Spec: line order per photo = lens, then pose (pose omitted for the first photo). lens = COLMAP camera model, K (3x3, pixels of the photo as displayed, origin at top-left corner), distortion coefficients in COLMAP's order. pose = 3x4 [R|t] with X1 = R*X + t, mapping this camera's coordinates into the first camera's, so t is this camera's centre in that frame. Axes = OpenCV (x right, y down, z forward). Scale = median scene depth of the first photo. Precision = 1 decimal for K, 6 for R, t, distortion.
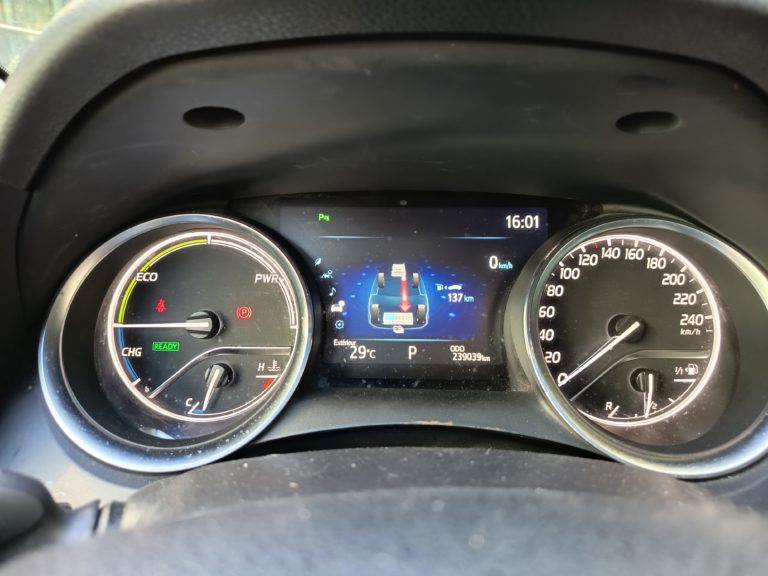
lens RADIAL K [[542.2, 0, 378.1], [0, 542.2, 289.7], [0, 0, 1]] dist [0.053402, -0.067425]
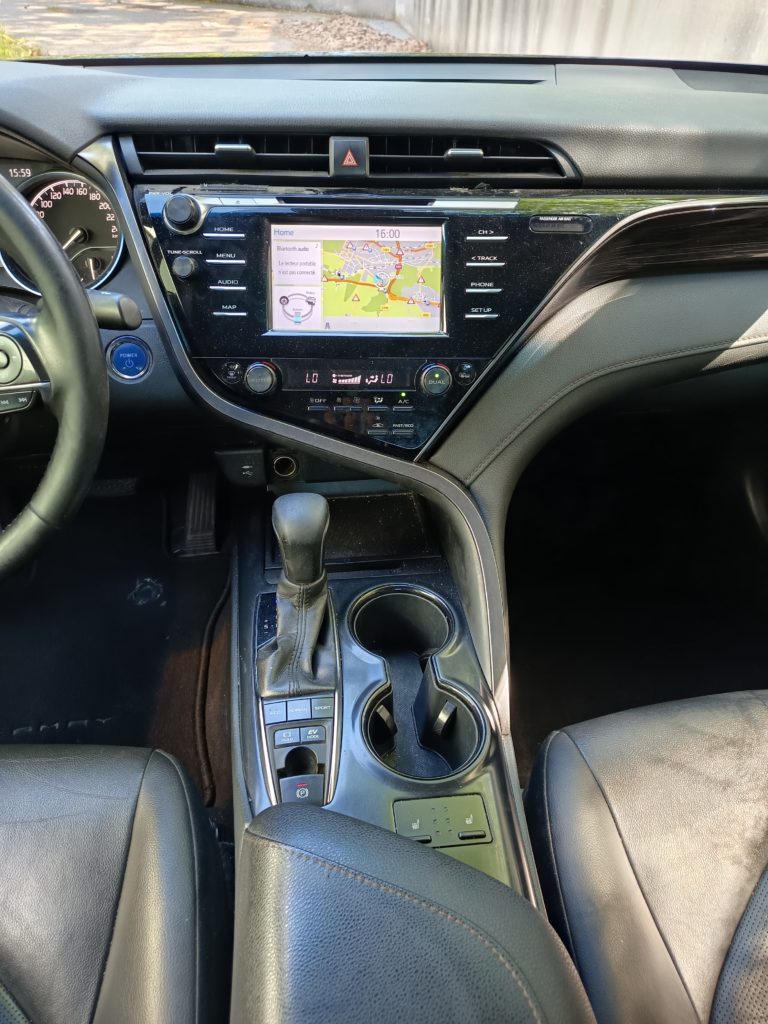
lens RADIAL K [[723.0, 0, 383.4], [0, 723.0, 512.0], [0, 0, 1]] dist [0.053402, -0.067425]
pose [[0.991883, -0.070462, 0.105847, 1.158802], [0.030403, 0.939699, 0.340648, 0.142723], [-0.123467, -0.334665, 0.934214, -1.790371]]
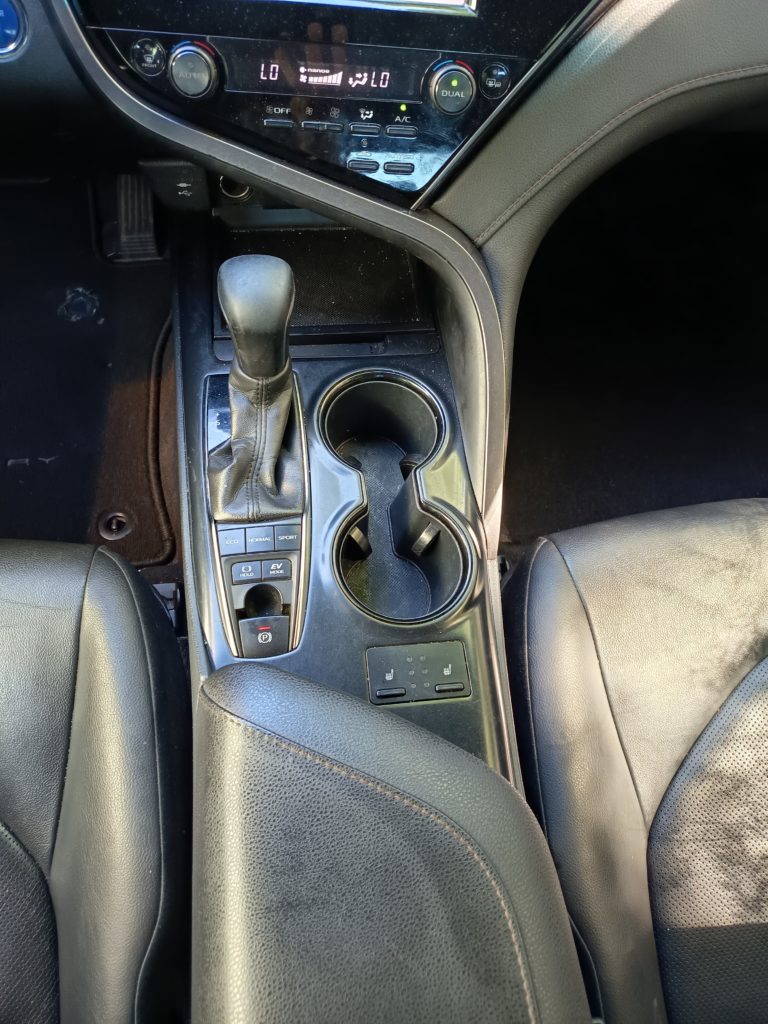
lens RADIAL K [[723.0, 0, 382.2], [0, 723.0, 506.5], [0, 0, 1]] dist [0.053402, -0.067425]
pose [[0.990145, -0.074674, 0.118477, 1.190442], [-0.032661, 0.699530, 0.713857, 0.045421], [-0.136184, -0.710691, 0.690197, -1.254017]]
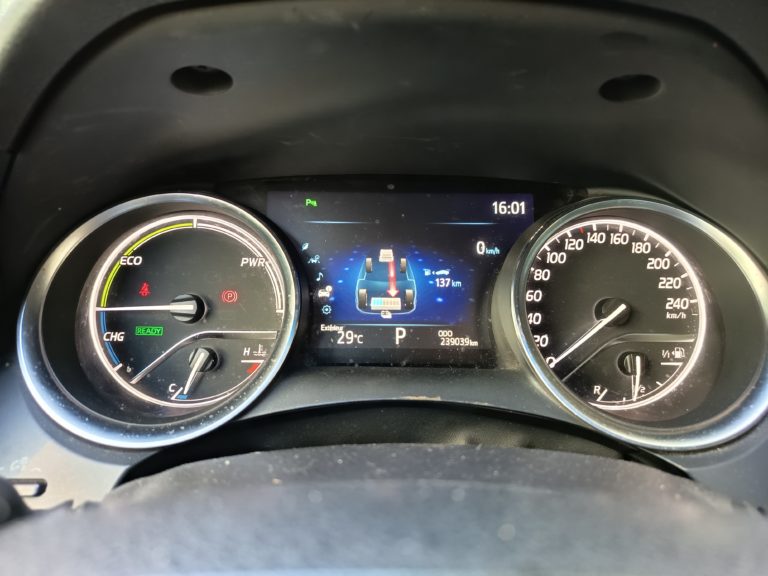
lens RADIAL K [[542.2, 0, 378.0], [0, 542.2, 287.6], [0, 0, 1]] dist [0.053402, -0.067425]
pose [[0.999742, 0.000311, 0.022722, 0.000217], [0.000694, 0.999022, -0.044208, 0.070716], [-0.022713, 0.044212, 0.998764, 0.006346]]
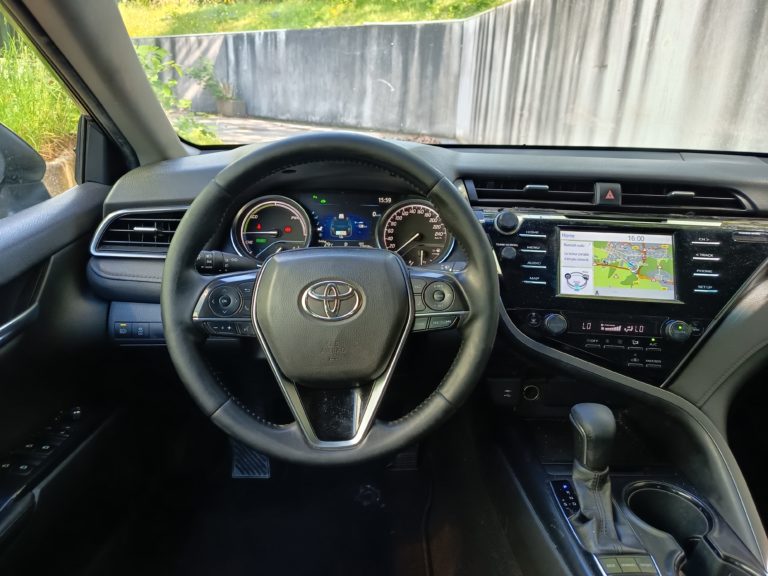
lens RADIAL K [[542.2, 0, 385.2], [0, 542.2, 286.1], [0, 0, 1]] dist [0.053402, -0.067425]
pose [[0.998922, 0.008681, 0.045593, 0.150162], [-0.009494, 0.999799, 0.017638, 0.295072], [-0.045431, -0.018052, 0.998804, -1.982709]]
